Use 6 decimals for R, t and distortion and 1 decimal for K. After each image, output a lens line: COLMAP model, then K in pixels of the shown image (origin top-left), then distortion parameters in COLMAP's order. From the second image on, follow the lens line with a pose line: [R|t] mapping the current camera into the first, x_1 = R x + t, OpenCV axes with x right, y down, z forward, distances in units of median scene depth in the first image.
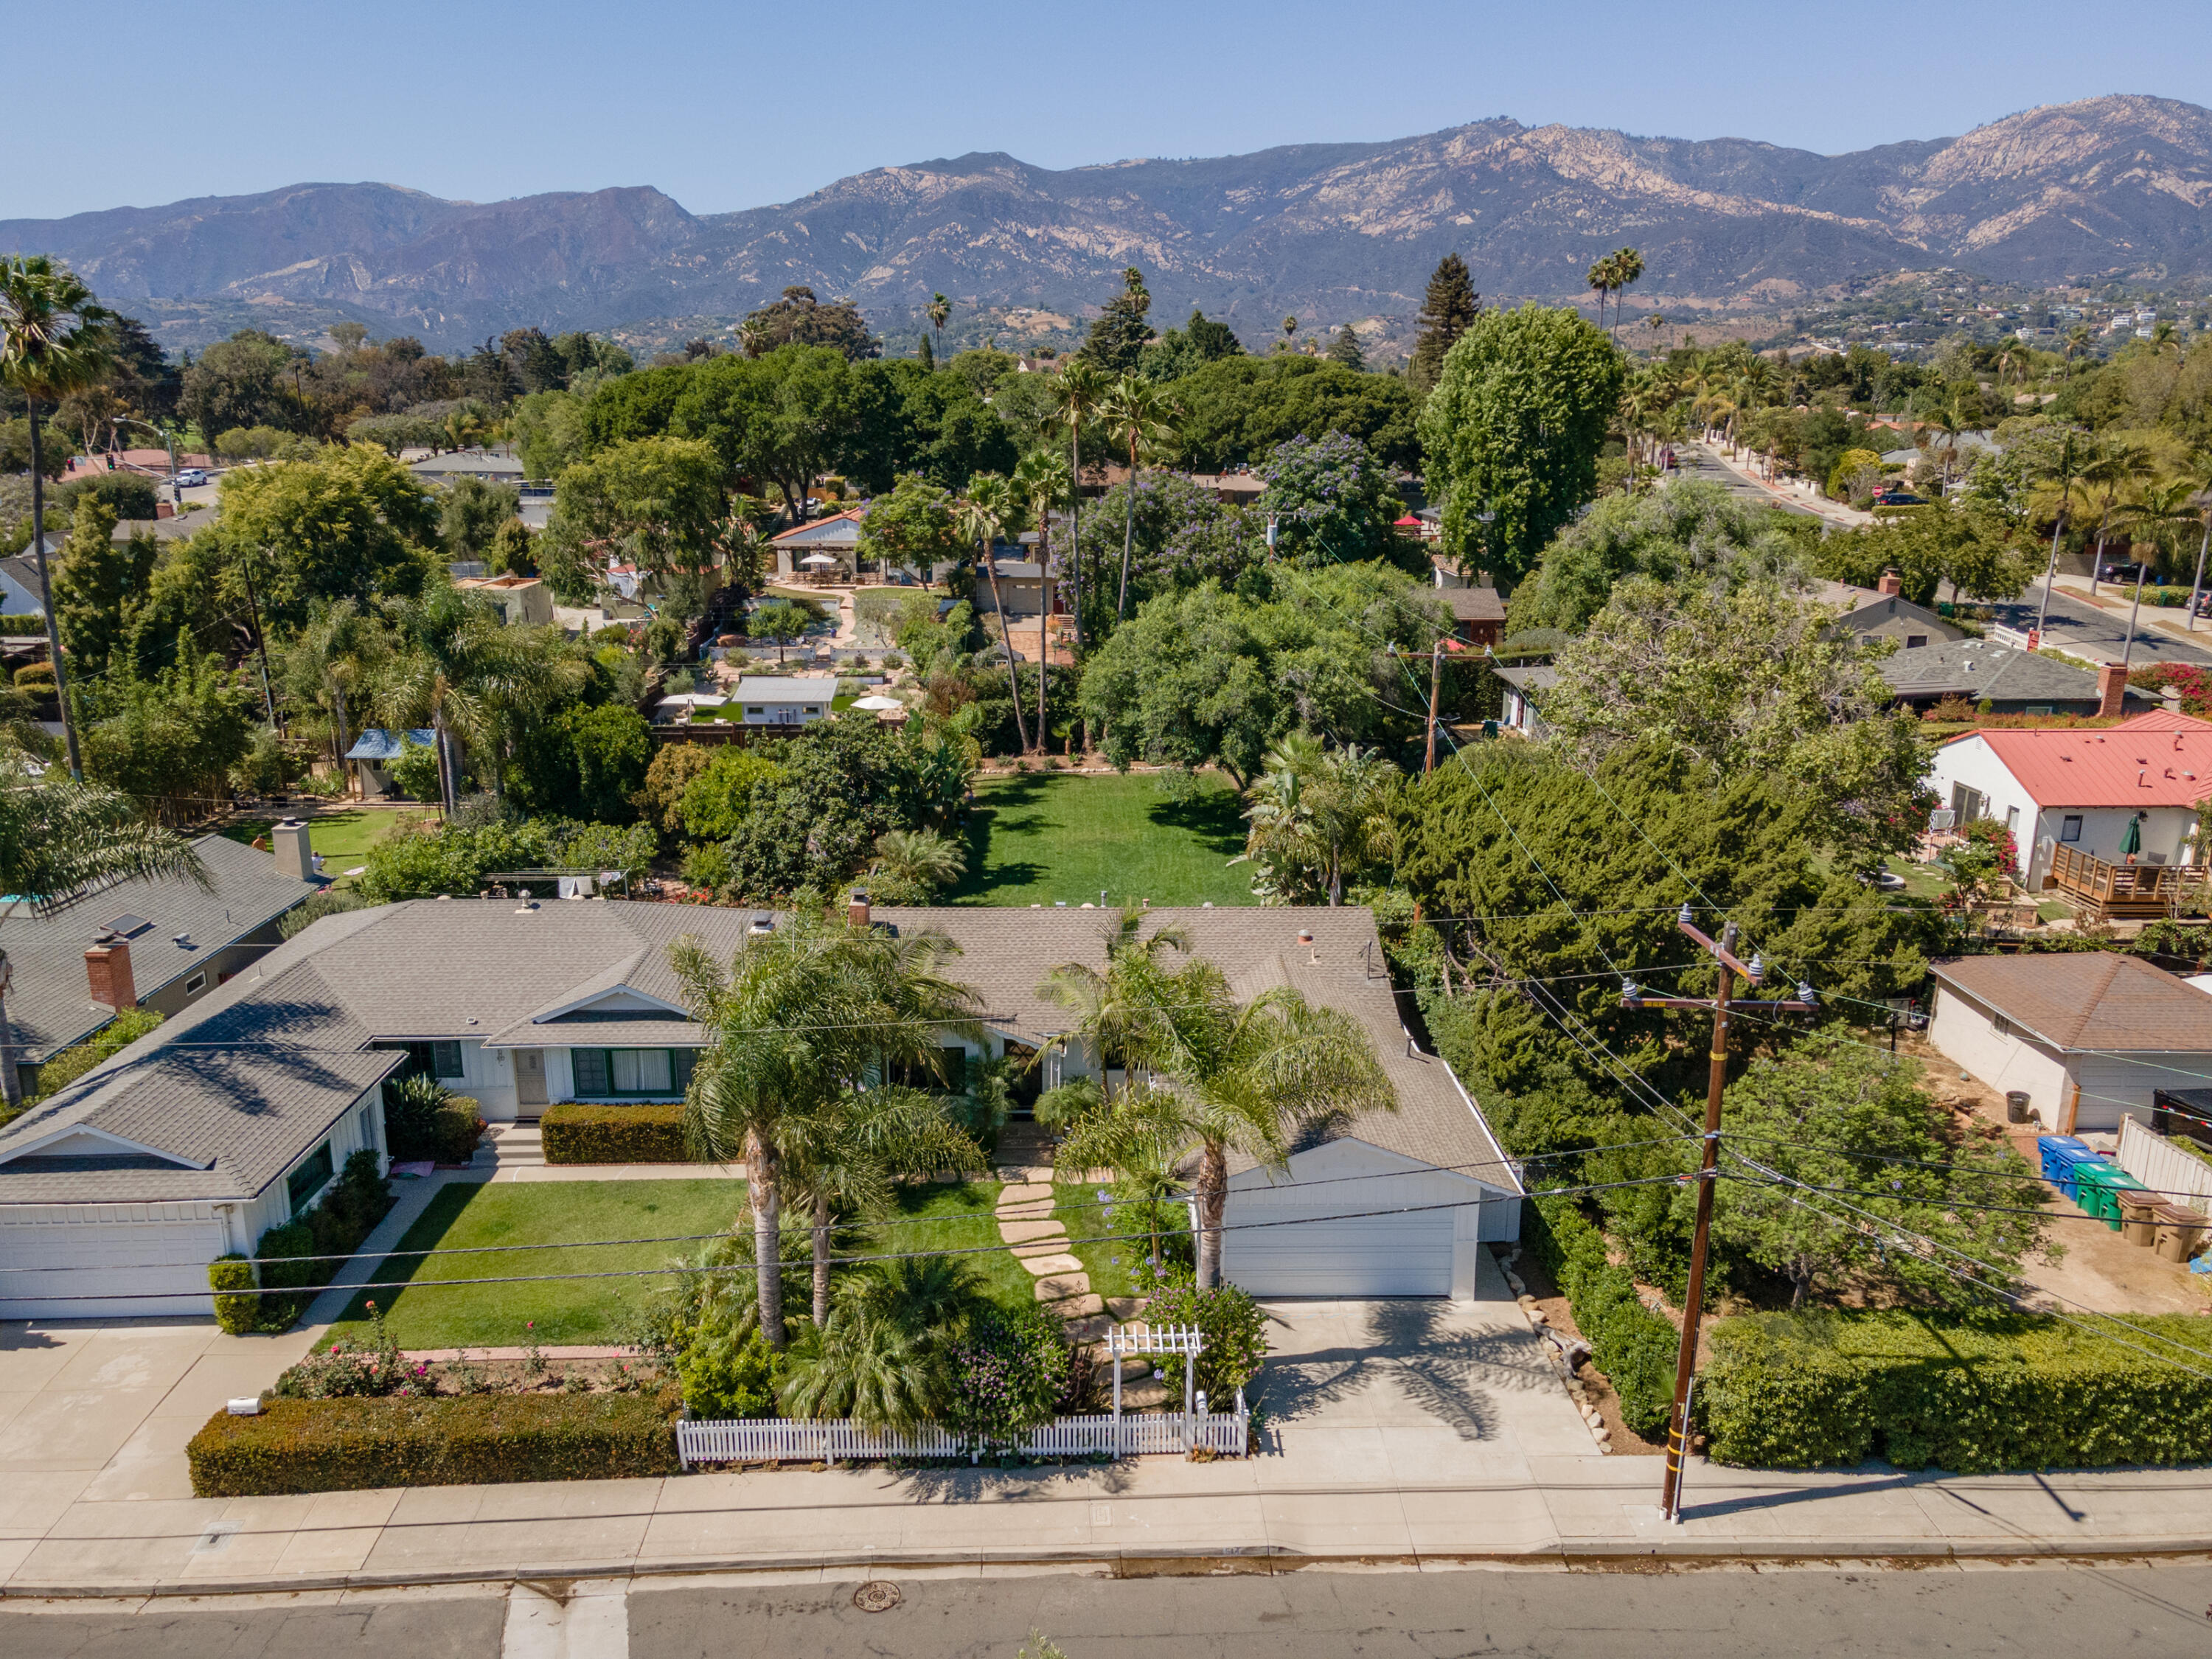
lens RADIAL K [[1621.4, 0, 1105.2], [0, 1621.4, 823.0], [0, 0, 1]] dist [0.034602, 0.033858]
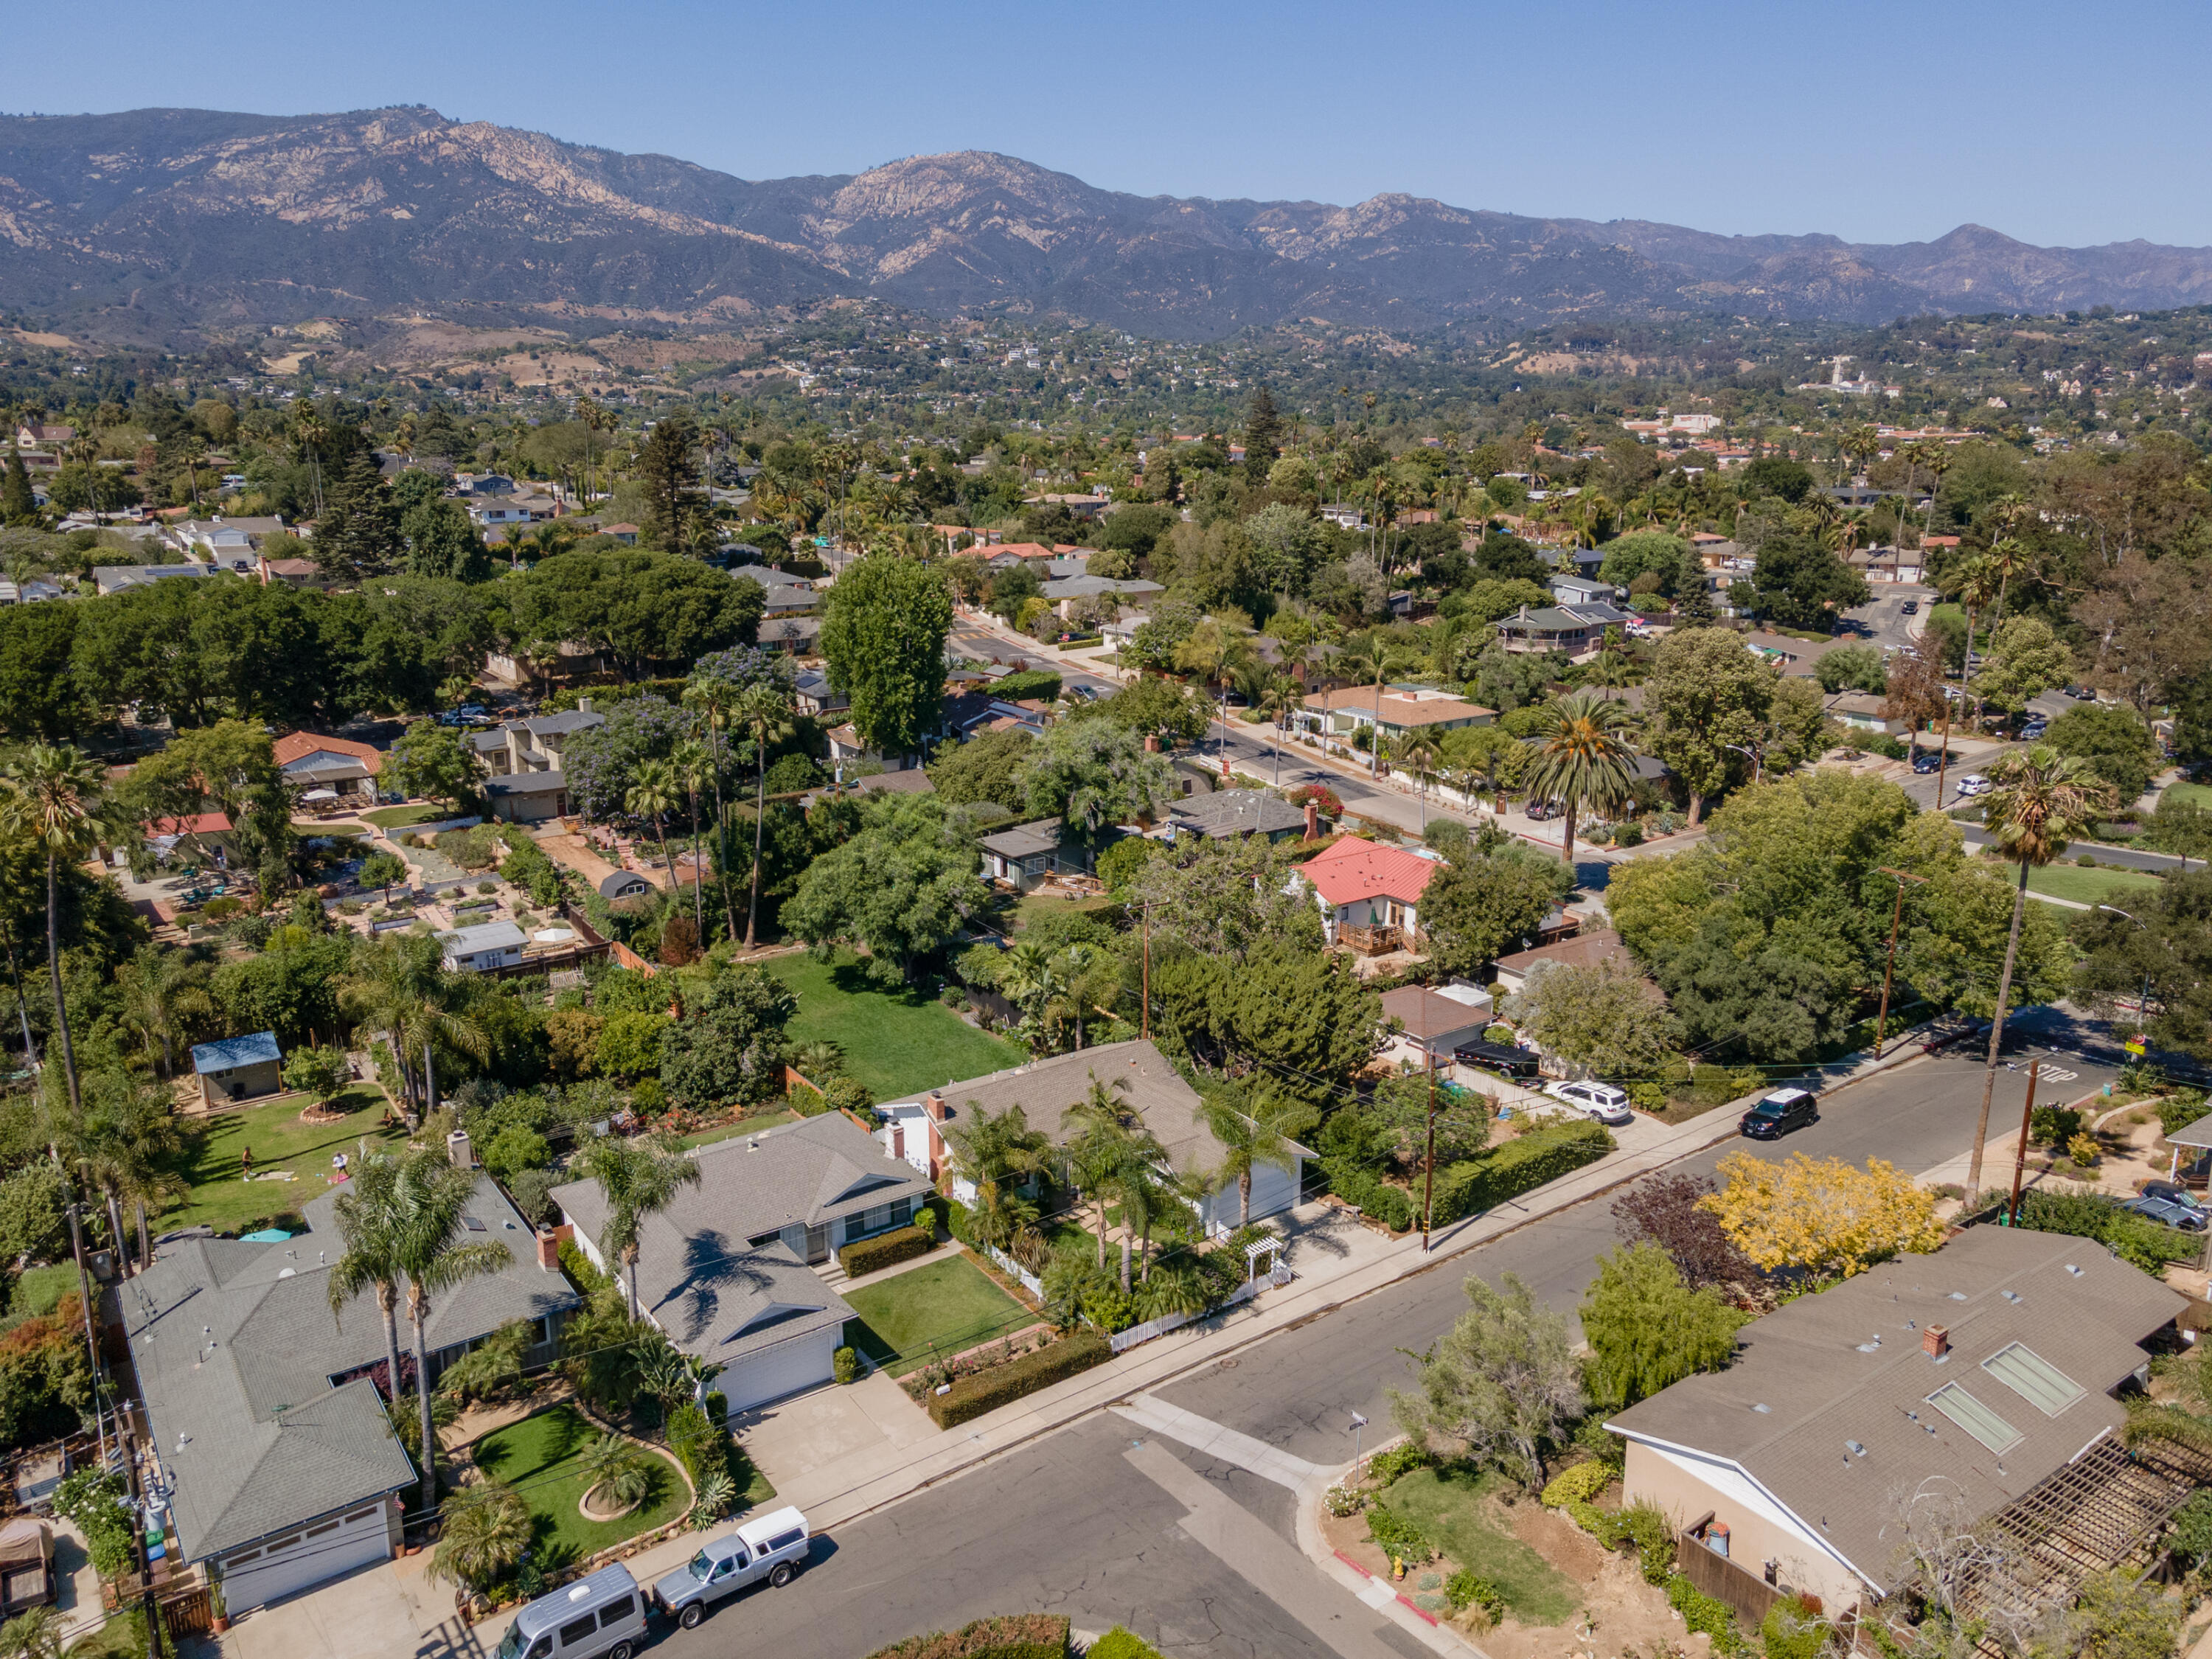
lens RADIAL K [[1621.4, 0, 1092.2], [0, 1621.4, 844.9], [0, 0, 1]] dist [0.034602, 0.033858]
pose [[0.832158, -0.153013, 0.533011, -0.360483], [0.145490, 0.987750, 0.056413, -0.120705], [-0.535114, 0.030603, 0.844226, -0.254251]]
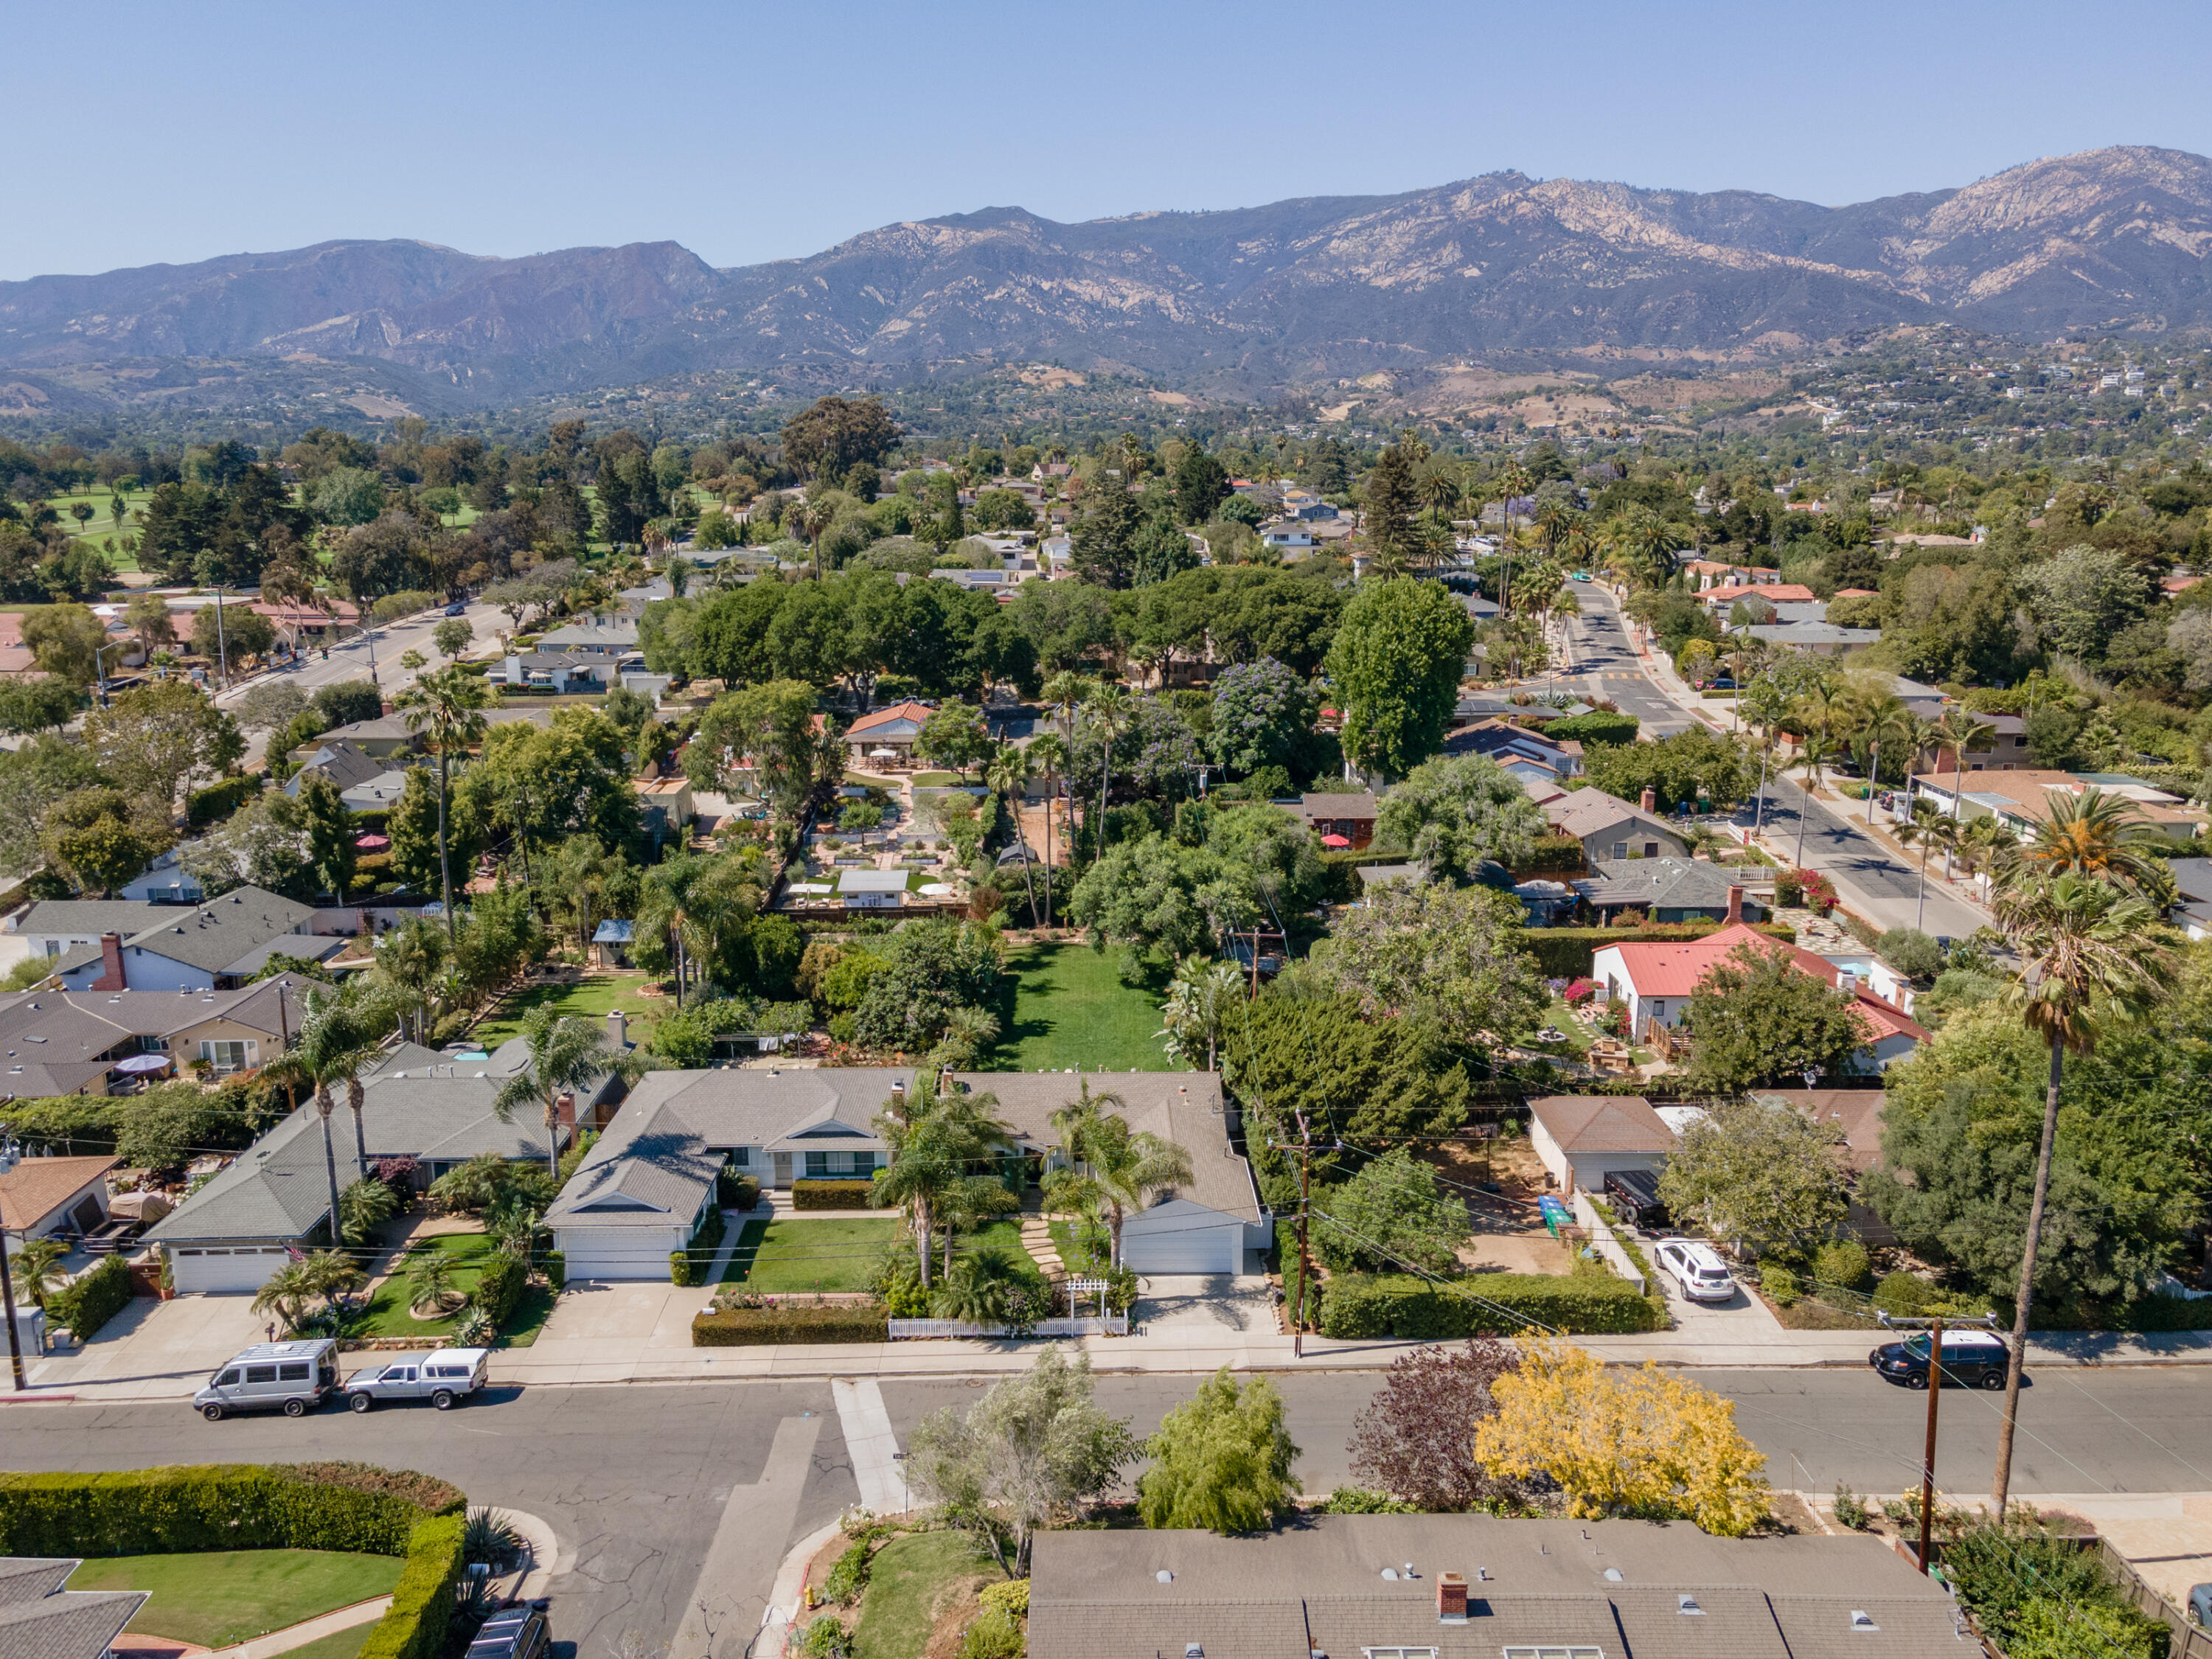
lens RADIAL K [[1621.4, 0, 1097.4], [0, 1621.4, 828.6], [0, 0, 1]] dist [0.034602, 0.033858]
pose [[0.999894, -0.002311, -0.014383, 0.019999], [0.002007, 0.999774, -0.021151, -0.075415], [0.014429, 0.021120, 0.999673, -0.349003]]
